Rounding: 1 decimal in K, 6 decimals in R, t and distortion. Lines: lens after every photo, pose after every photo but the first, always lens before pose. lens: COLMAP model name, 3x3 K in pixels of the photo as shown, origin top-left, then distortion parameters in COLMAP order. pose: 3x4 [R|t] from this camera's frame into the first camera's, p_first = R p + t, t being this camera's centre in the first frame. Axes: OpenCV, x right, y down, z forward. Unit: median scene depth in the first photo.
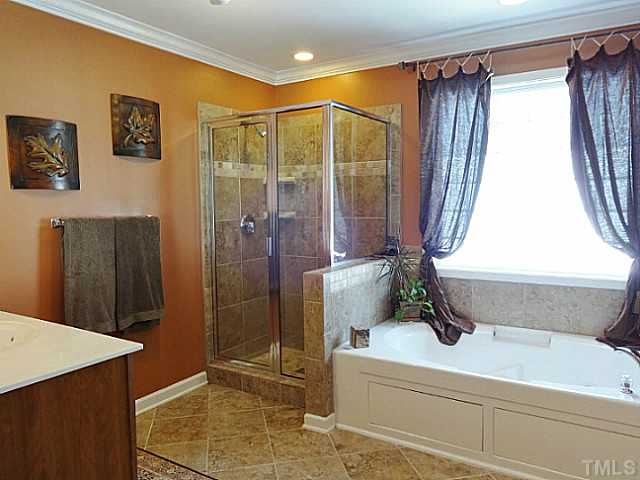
lens RADIAL K [[483.6, 0, 320.0], [0, 483.6, 240.0], [0, 0, 1]] dist [-0.002988, -0.002485]
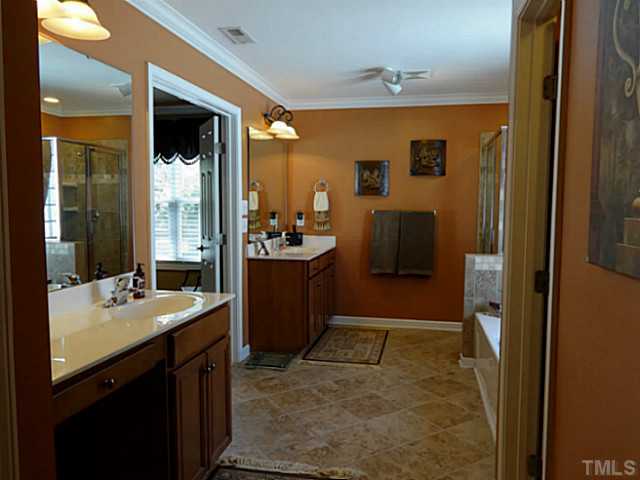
lens RADIAL K [[483.6, 0, 320.0], [0, 483.6, 240.0], [0, 0, 1]] dist [-0.002988, -0.002485]
pose [[0.341737, 0.083130, -0.936112, 1.143901], [-0.077675, 0.995171, 0.060019, -0.024210], [0.936580, 0.052202, 0.346544, 0.101235]]
